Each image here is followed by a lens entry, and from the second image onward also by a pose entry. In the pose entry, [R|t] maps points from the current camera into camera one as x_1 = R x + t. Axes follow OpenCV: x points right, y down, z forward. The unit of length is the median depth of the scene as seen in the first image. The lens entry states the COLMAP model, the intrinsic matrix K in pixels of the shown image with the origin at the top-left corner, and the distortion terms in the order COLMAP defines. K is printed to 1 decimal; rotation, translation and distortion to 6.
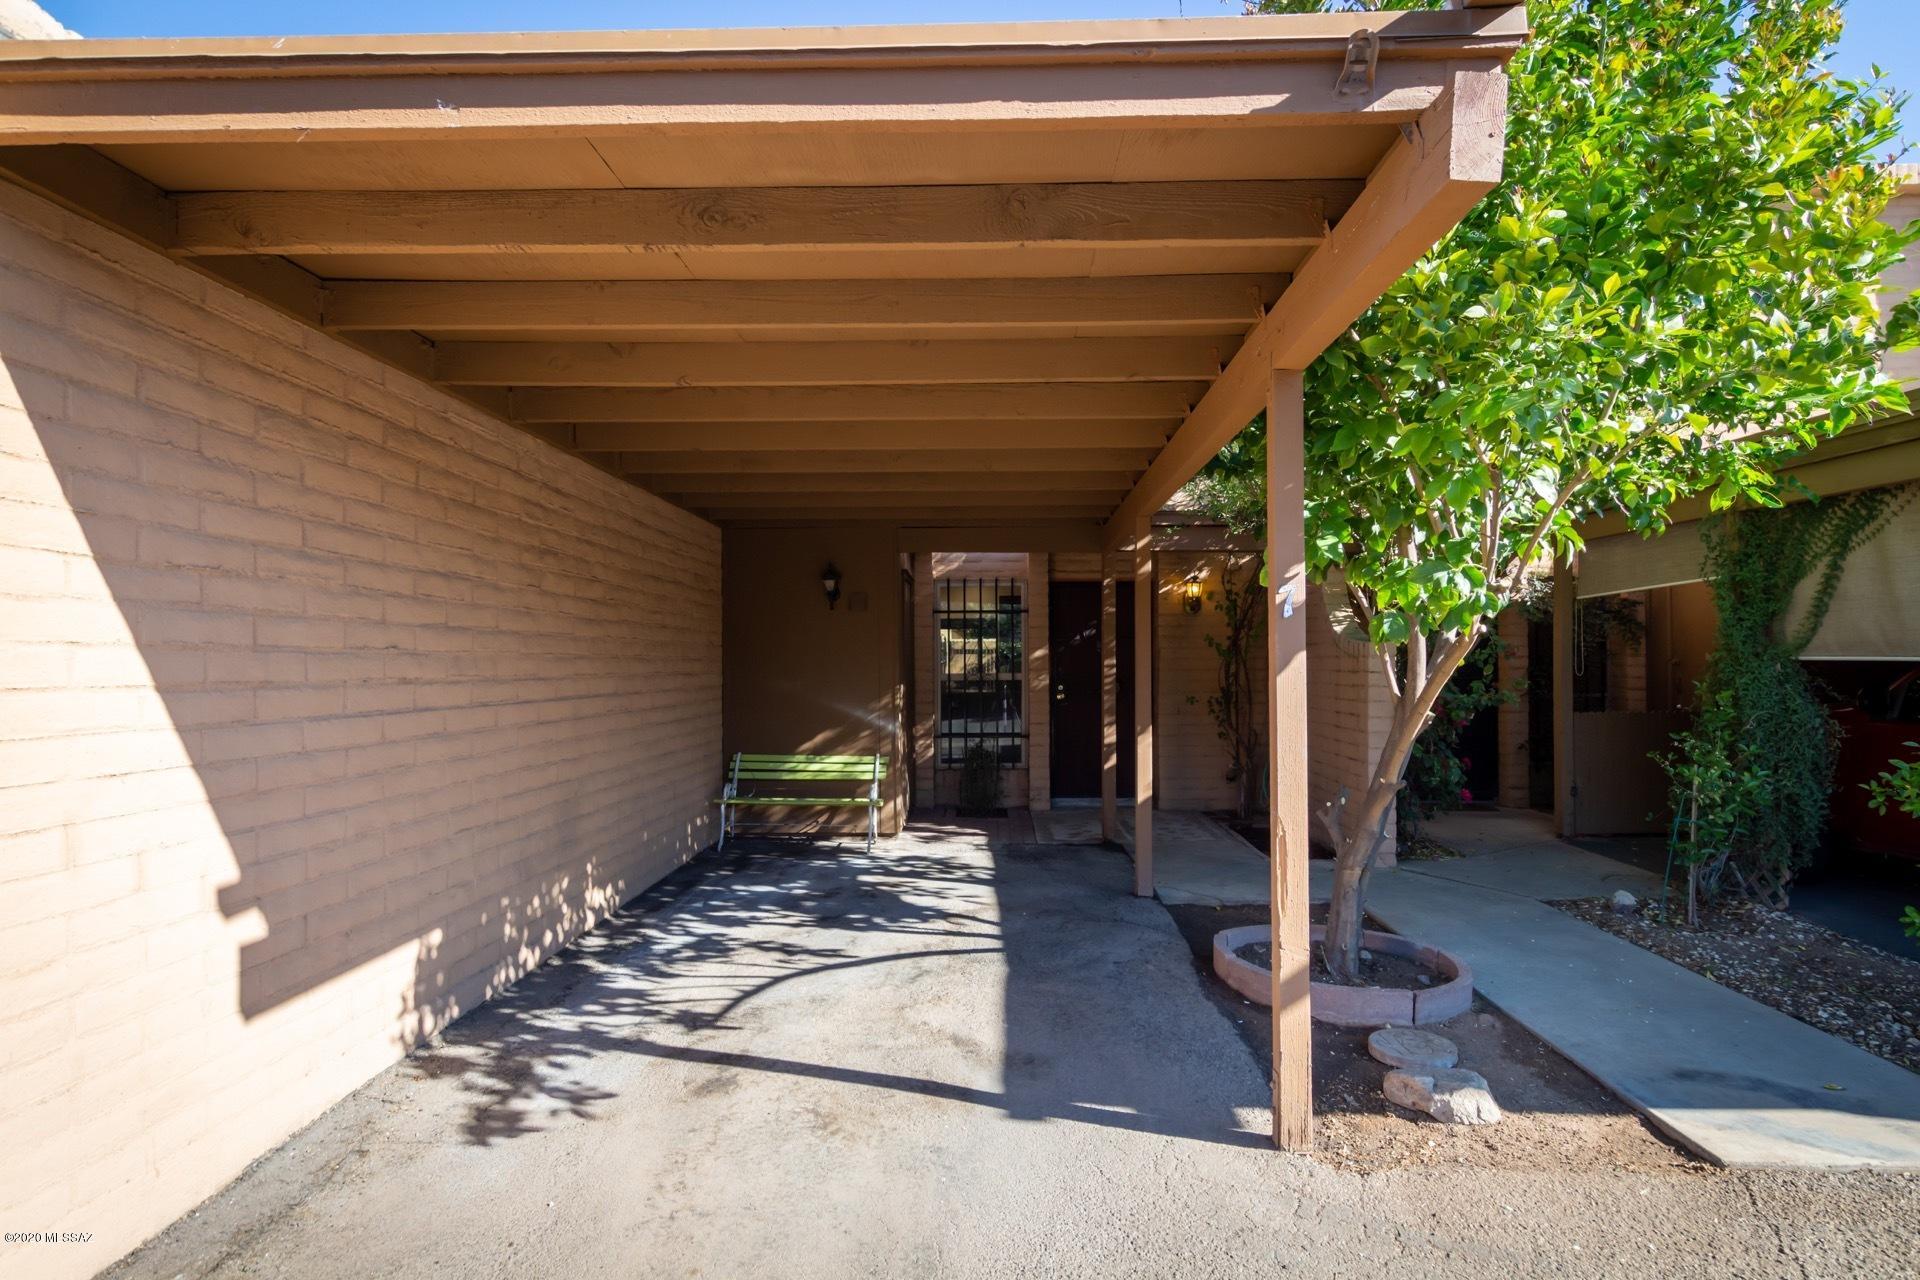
lens RADIAL K [[1033.2, 0, 976.6], [0, 1033.2, 648.2], [0, 0, 1]] dist [0.011344, -0.005644]
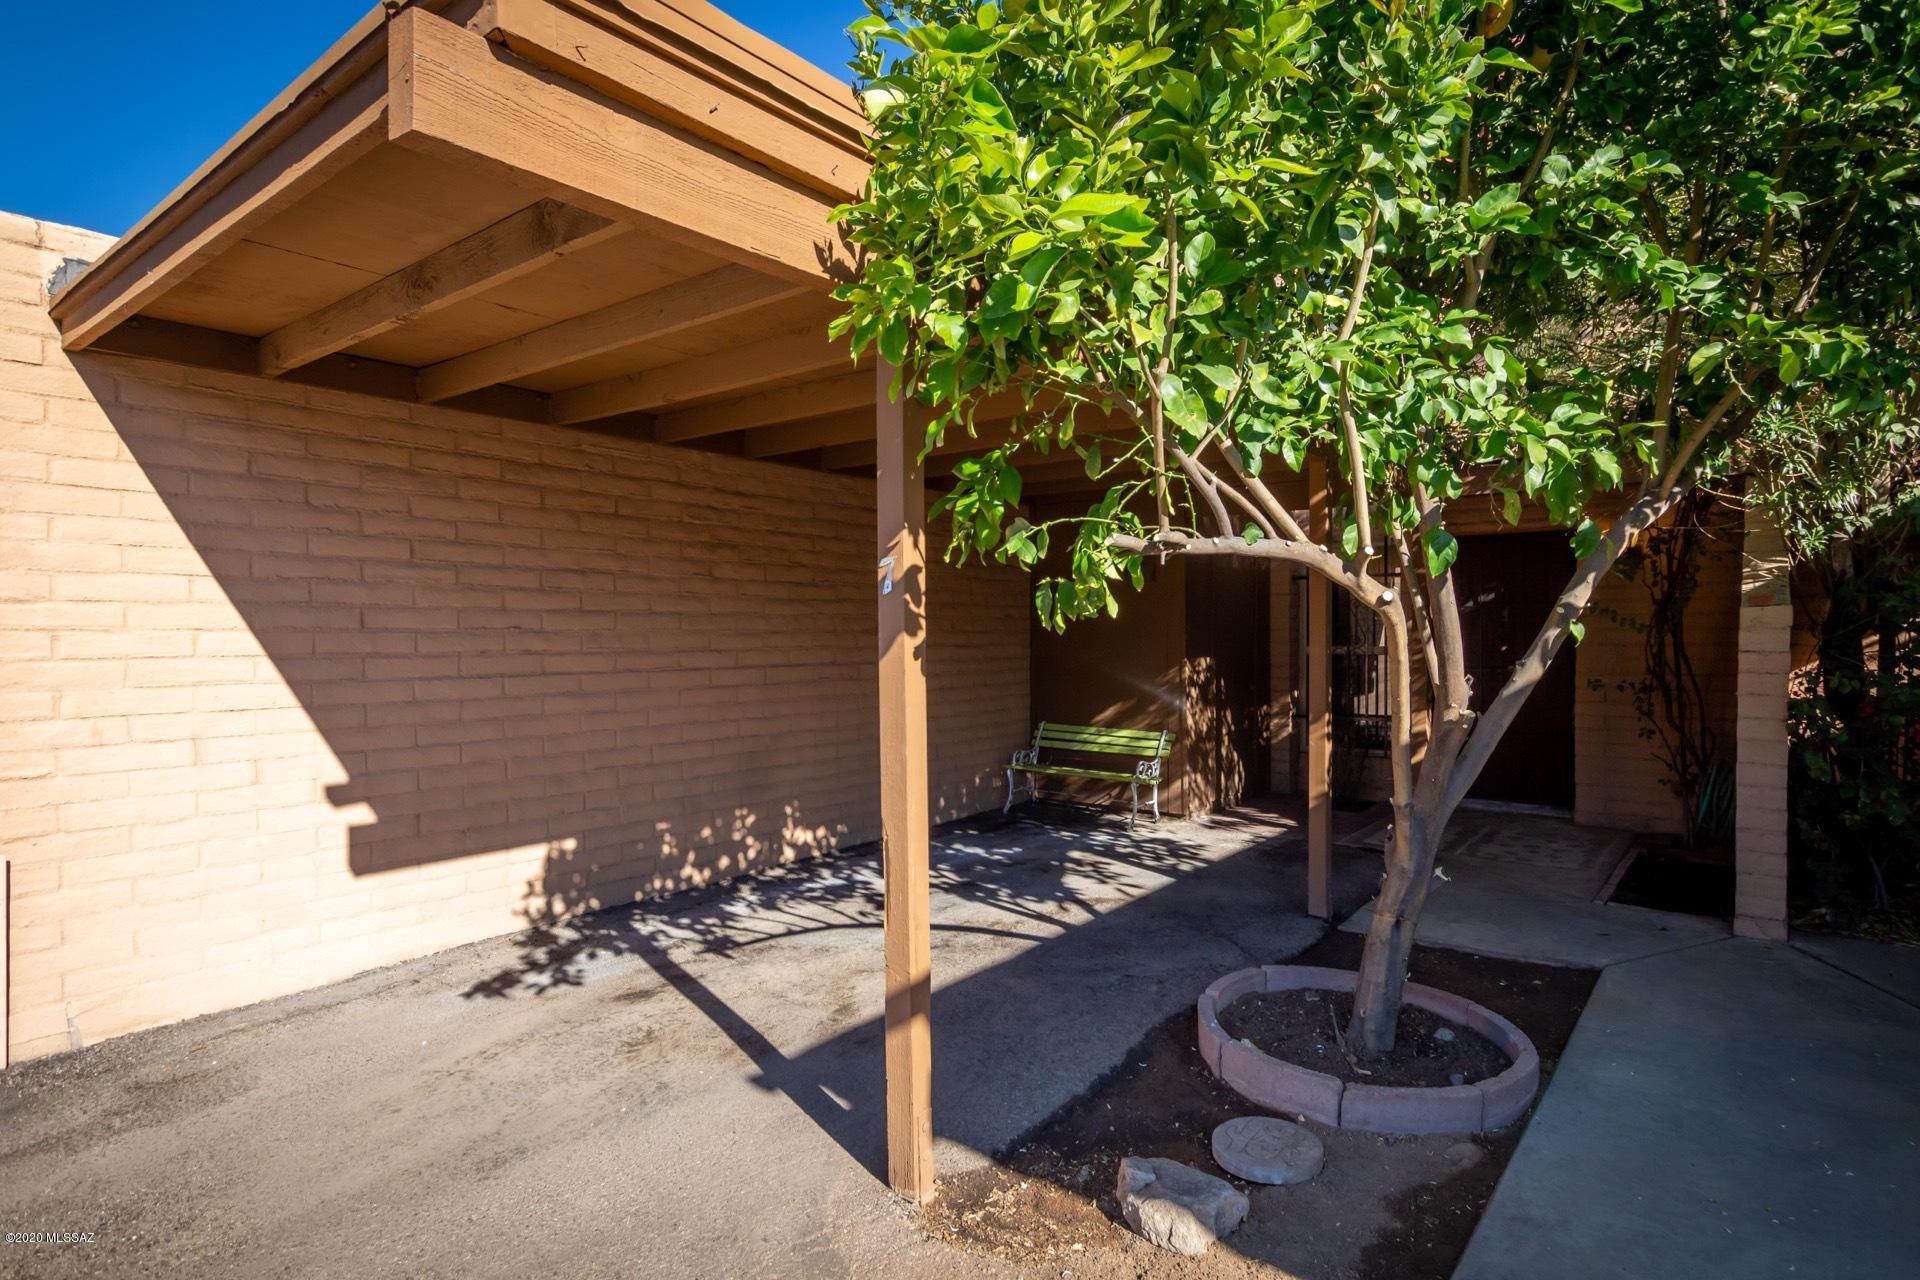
lens RADIAL K [[1033.2, 0, 973.7], [0, 1033.2, 648.6], [0, 0, 1]] dist [0.011344, -0.005644]
pose [[0.796880, 0.009738, -0.604060, 0.548713], [0.009965, 0.999522, 0.029260, -0.005146], [0.604056, -0.029336, 0.796402, 0.211388]]
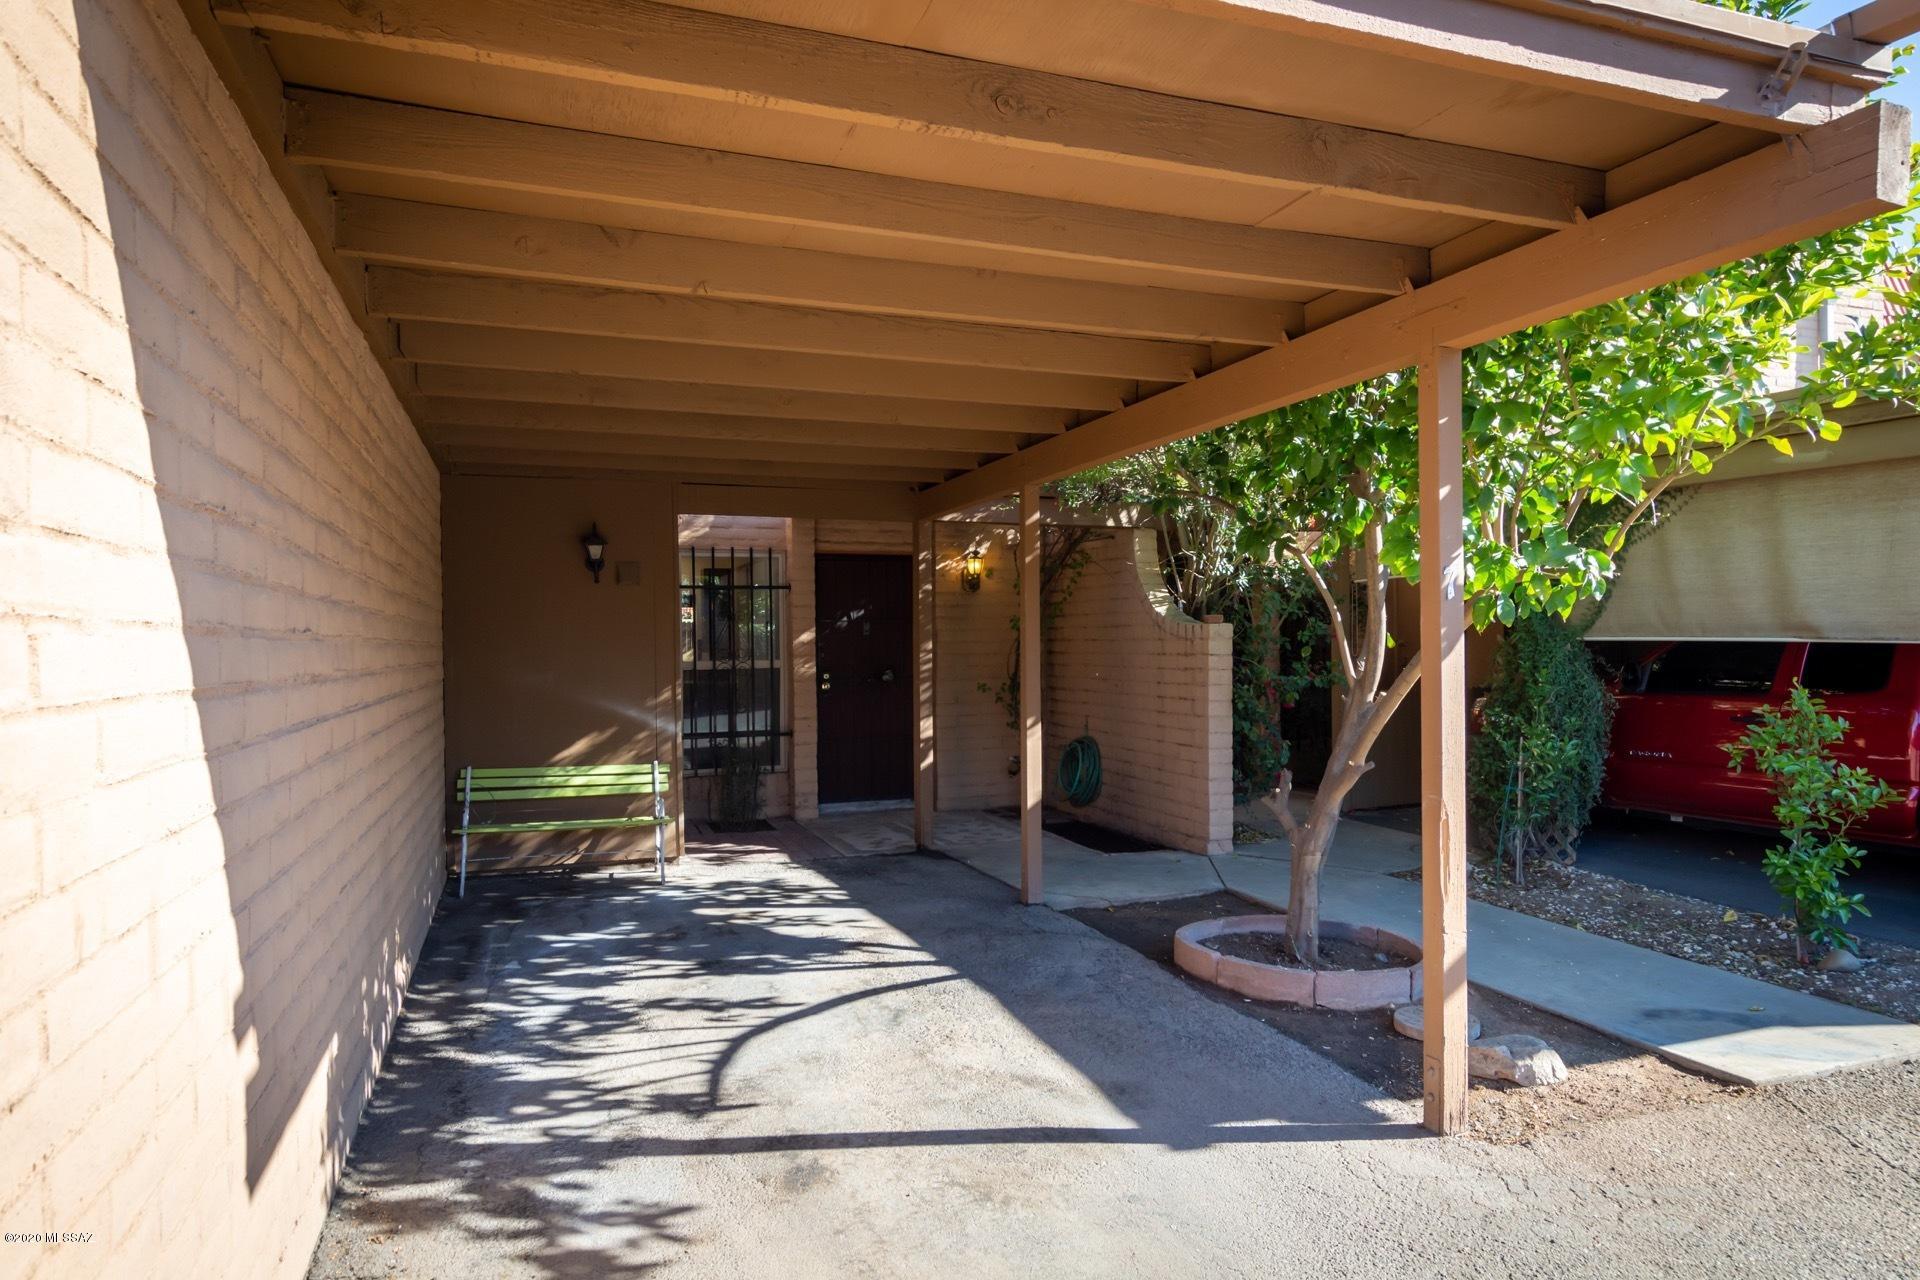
lens RADIAL K [[1180.6, 0, 974.0], [0, 1180.6, 647.7], [0, 0, 1]] dist [0.007502, -0.004503]
pose [[0.927573, -0.006247, 0.373590, -0.336766], [0.000815, 0.999892, 0.014697, -0.000215], [-0.373641, -0.013328, 0.927478, 0.075486]]
